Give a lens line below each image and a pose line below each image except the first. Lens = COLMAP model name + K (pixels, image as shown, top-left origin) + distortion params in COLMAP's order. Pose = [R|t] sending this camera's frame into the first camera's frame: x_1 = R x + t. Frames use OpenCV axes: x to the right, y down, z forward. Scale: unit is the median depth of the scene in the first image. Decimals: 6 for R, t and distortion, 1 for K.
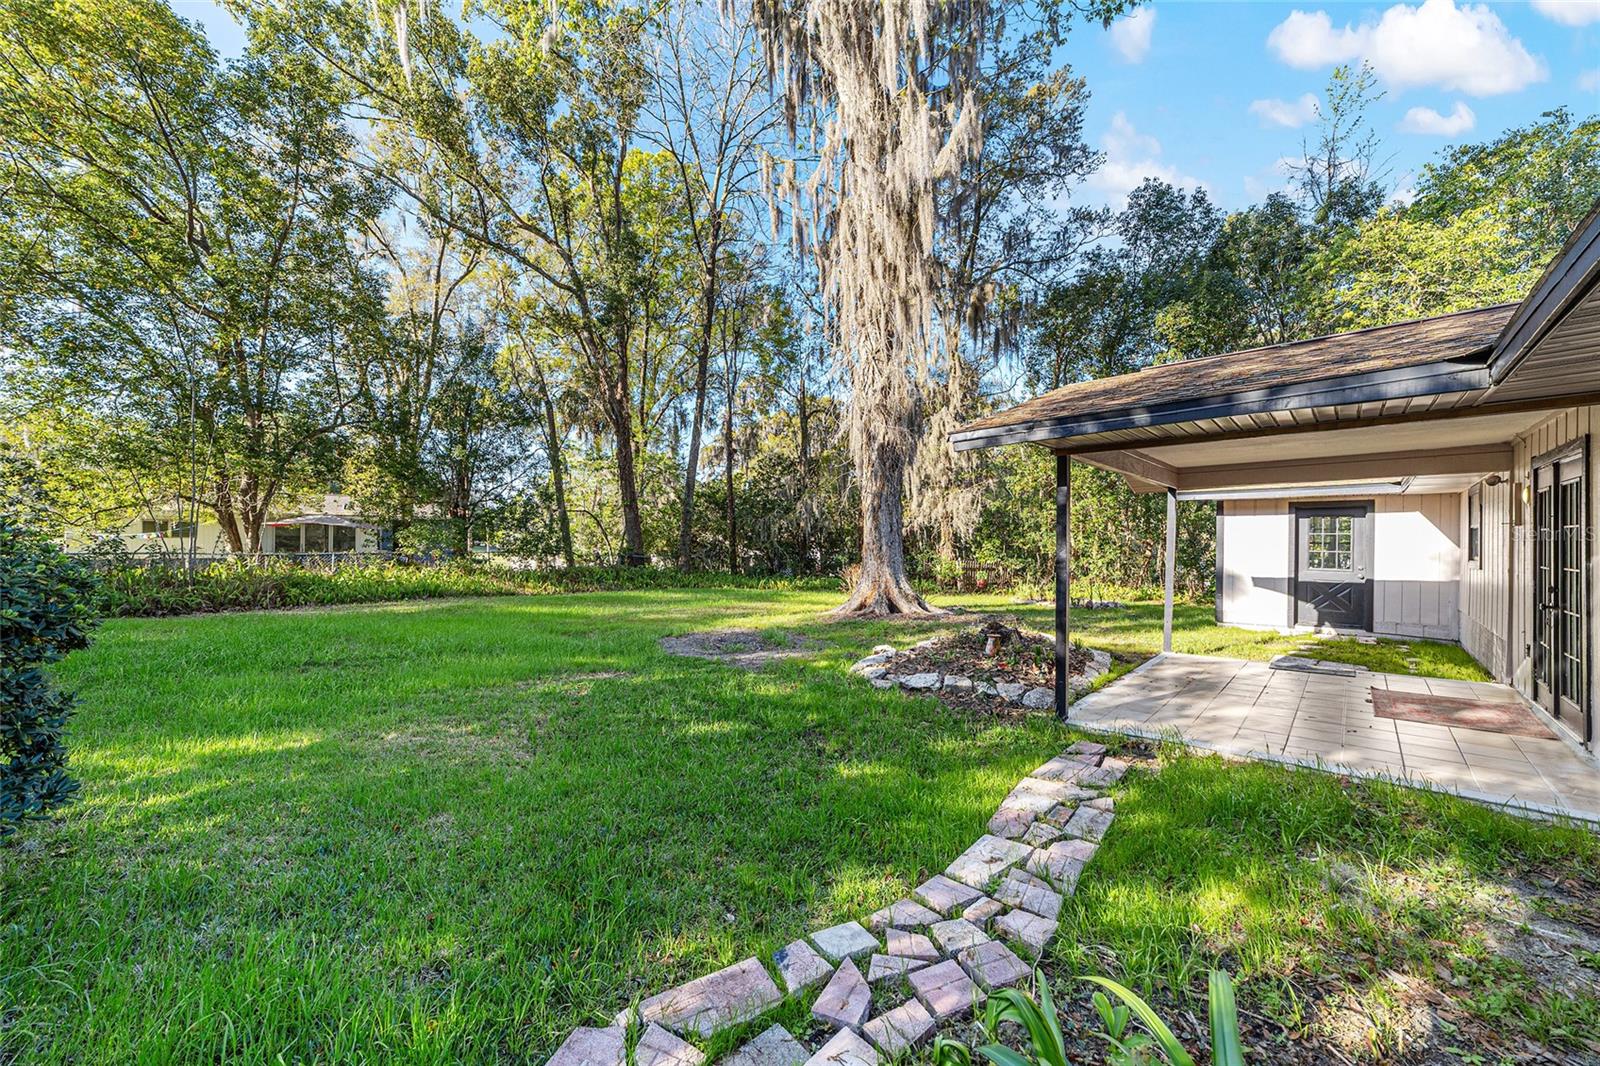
lens RADIAL K [[621.4, 0, 800.0], [0, 621.4, 539.5], [0, 0, 1]] dist [-0.012940, 0.006833]
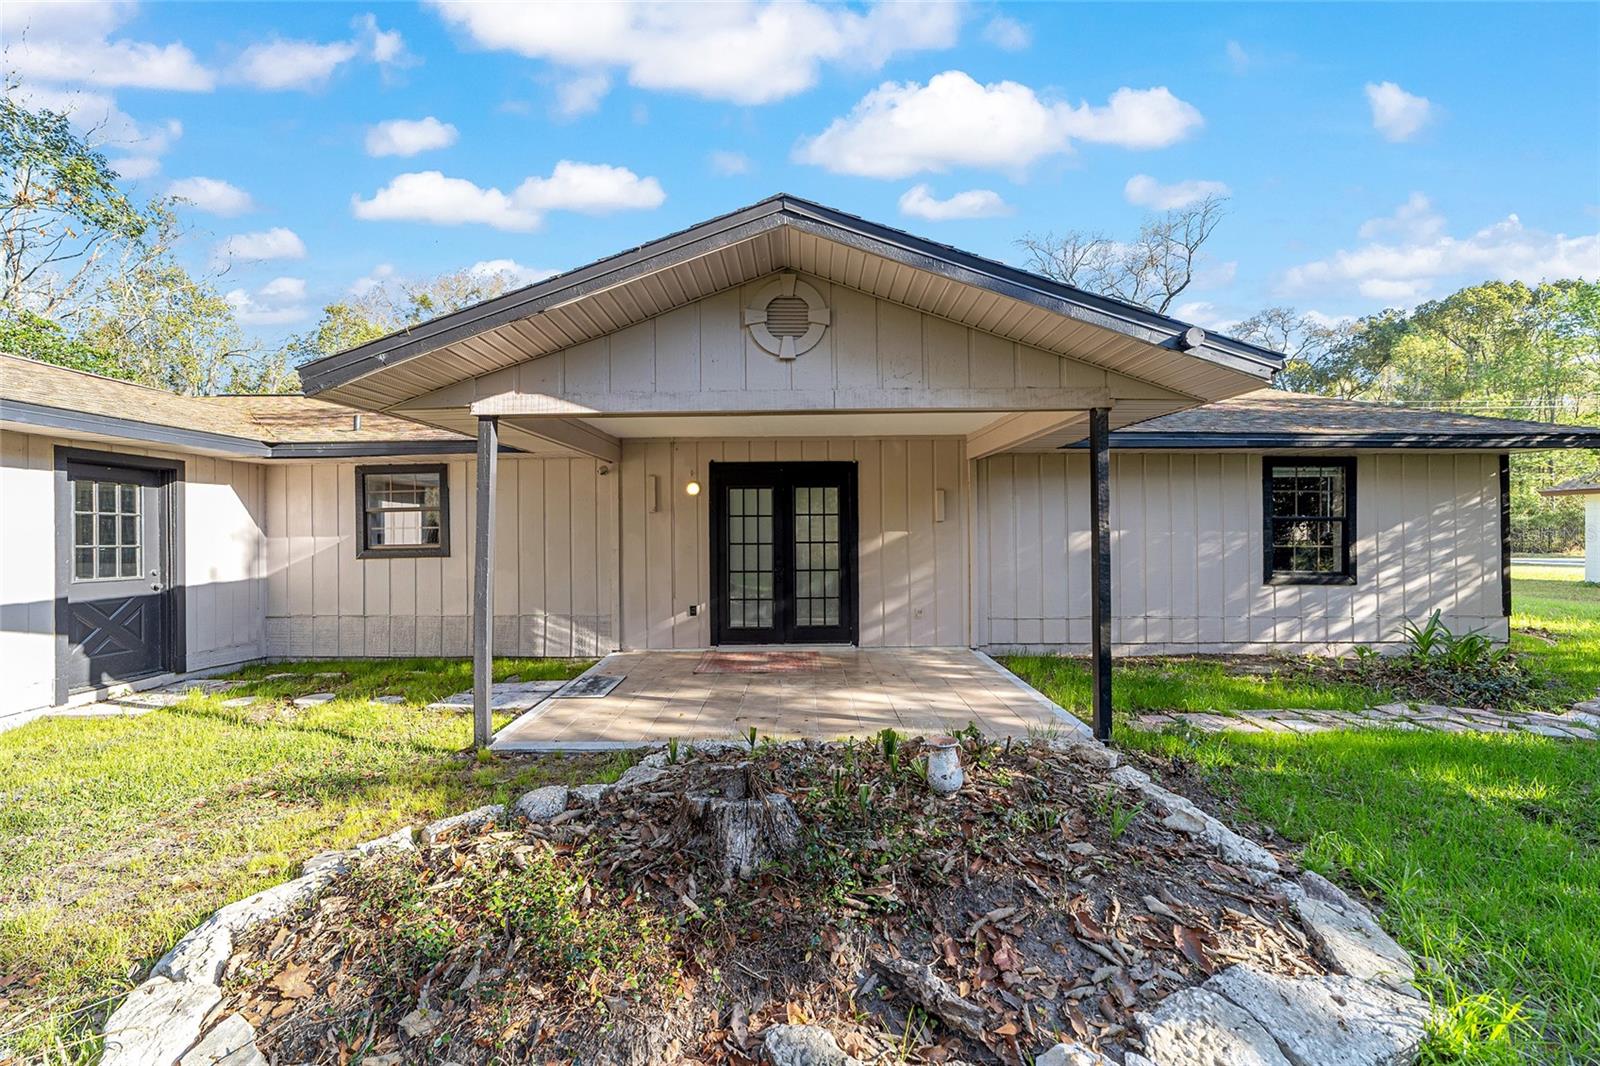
lens RADIAL K [[621.4, 0, 801.8], [0, 621.4, 535.1], [0, 0, 1]] dist [-0.012940, 0.006833]
pose [[-0.668012, 0.000639, 0.744150, 0.026726], [0.000821, 1.000000, -0.000122, 0.011211], [-0.744150, 0.000529, -0.668012, 0.895889]]
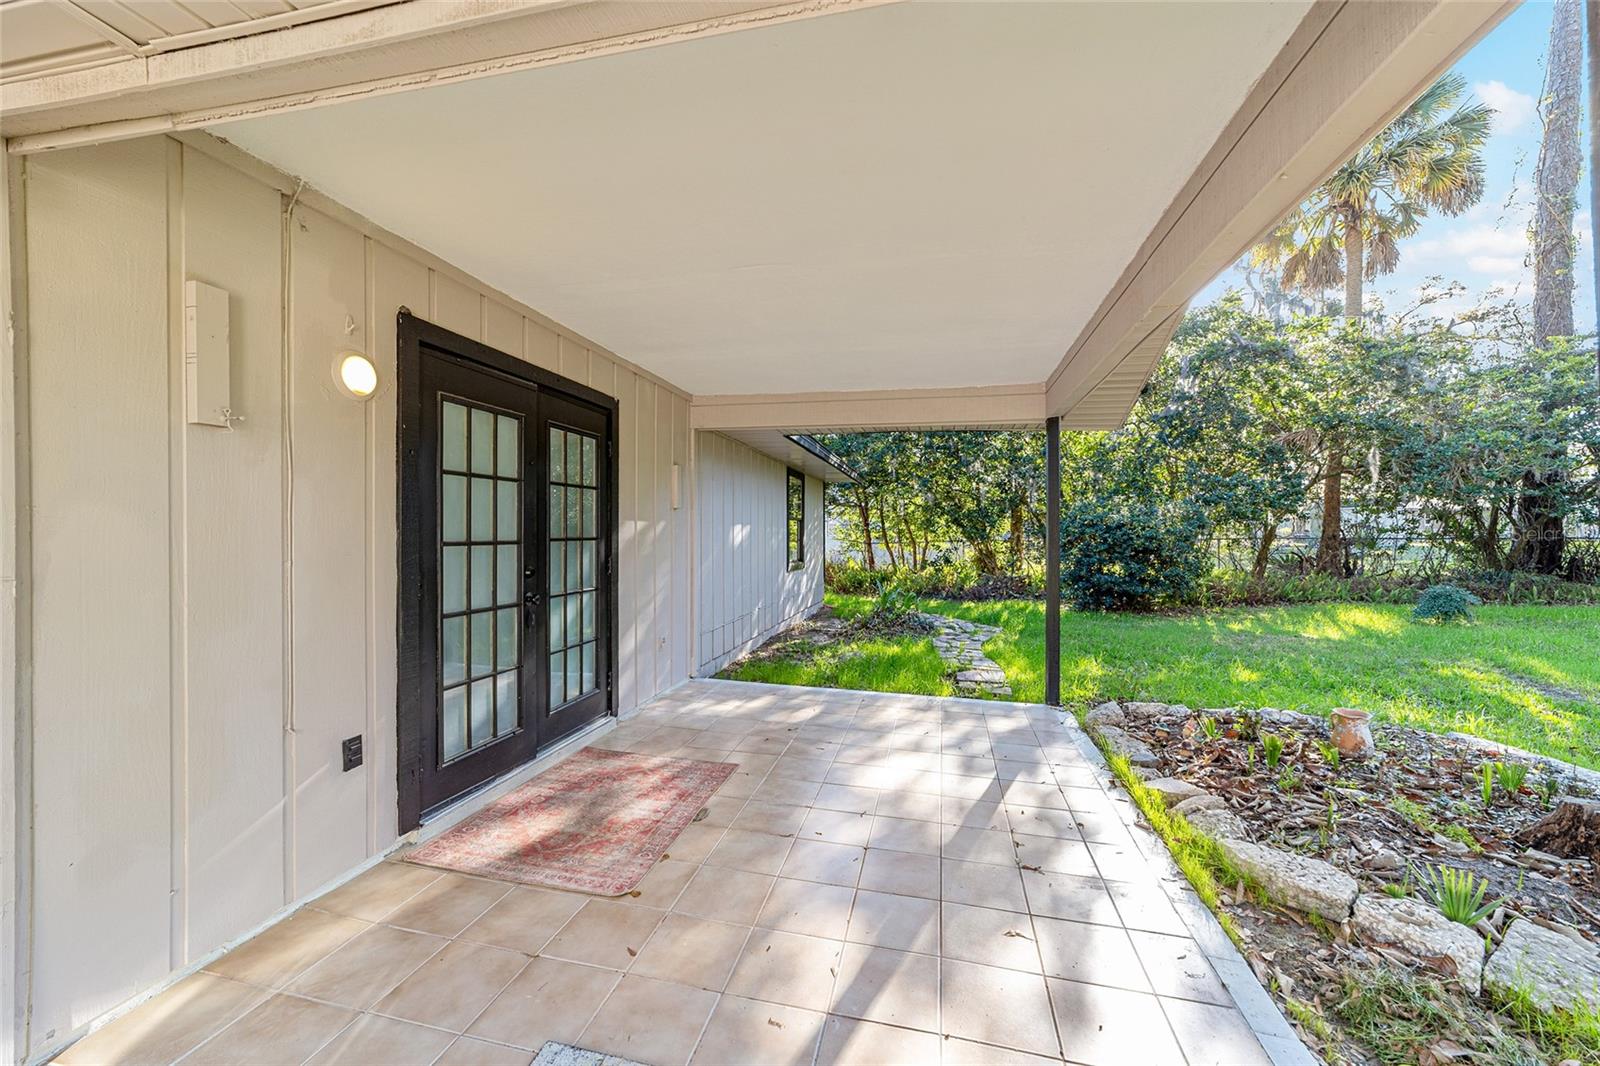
lens RADIAL K [[621.4, 0, 802.6], [0, 621.4, 536.4], [0, 0, 1]] dist [-0.012940, 0.006833]
pose [[-0.876341, -0.003481, -0.481679, 0.585054], [-0.006781, 0.999964, 0.005109, 0.015013], [0.481644, 0.007744, -0.876333, 0.798242]]
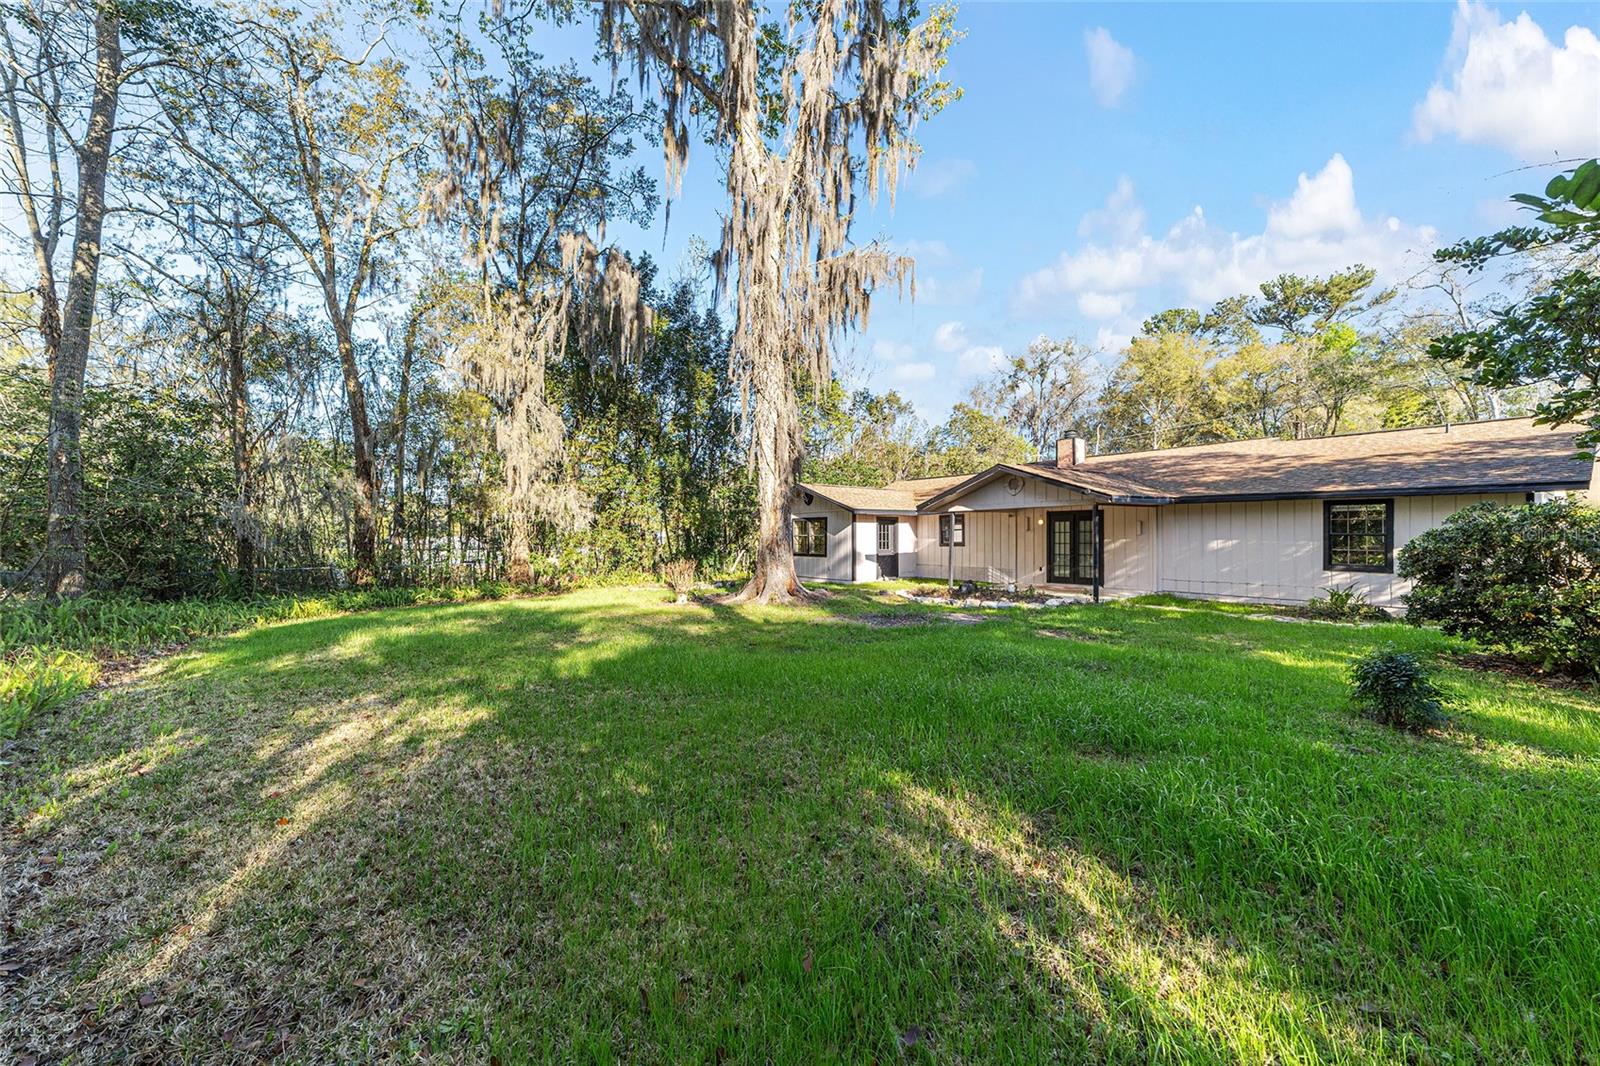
lens RADIAL K [[621.4, 0, 796.8], [0, 621.4, 534.8], [0, 0, 1]] dist [-0.012940, 0.006833]
pose [[0.211719, -0.004901, 0.977318, -1.260973], [-0.000985, 0.999986, 0.005228, -0.012039], [-0.977330, -0.002070, 0.211711, 0.832675]]
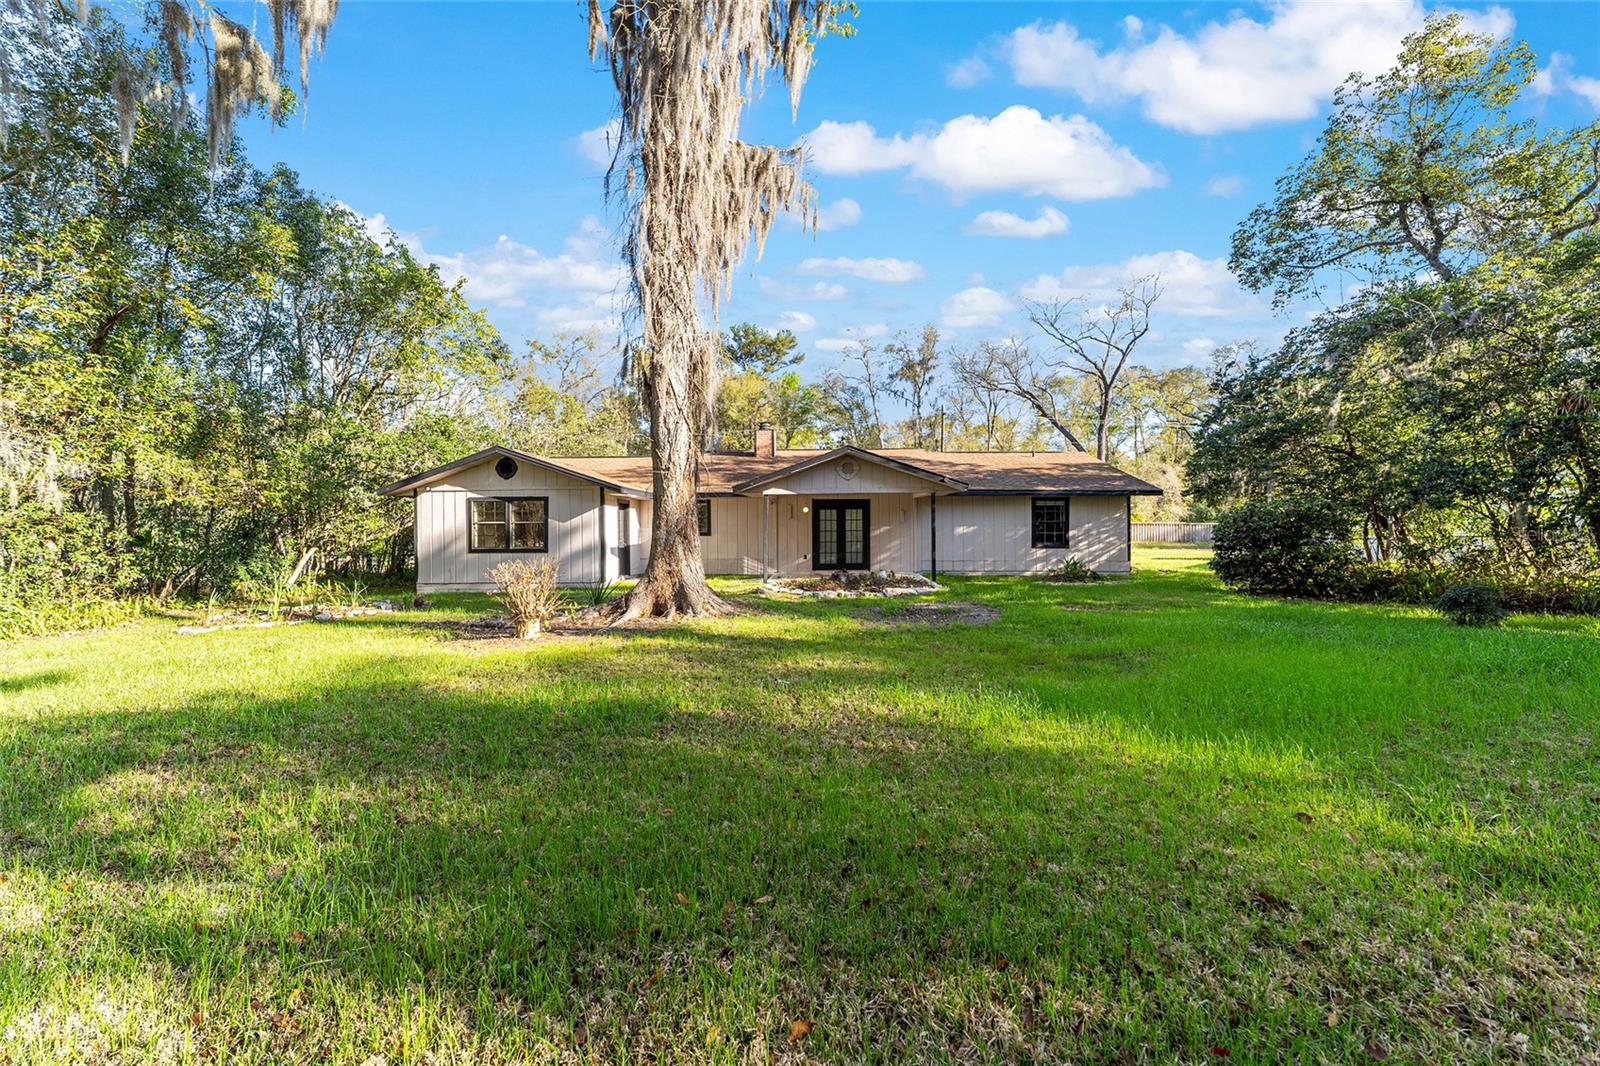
lens RADIAL K [[621.4, 0, 806.8], [0, 621.4, 532.2], [0, 0, 1]] dist [-0.012940, 0.006833]
pose [[-0.628799, -0.003344, 0.777561, -0.763686], [-0.002792, 0.999994, 0.002042, 0.020414], [-0.777563, -0.000887, -0.628804, 1.640469]]
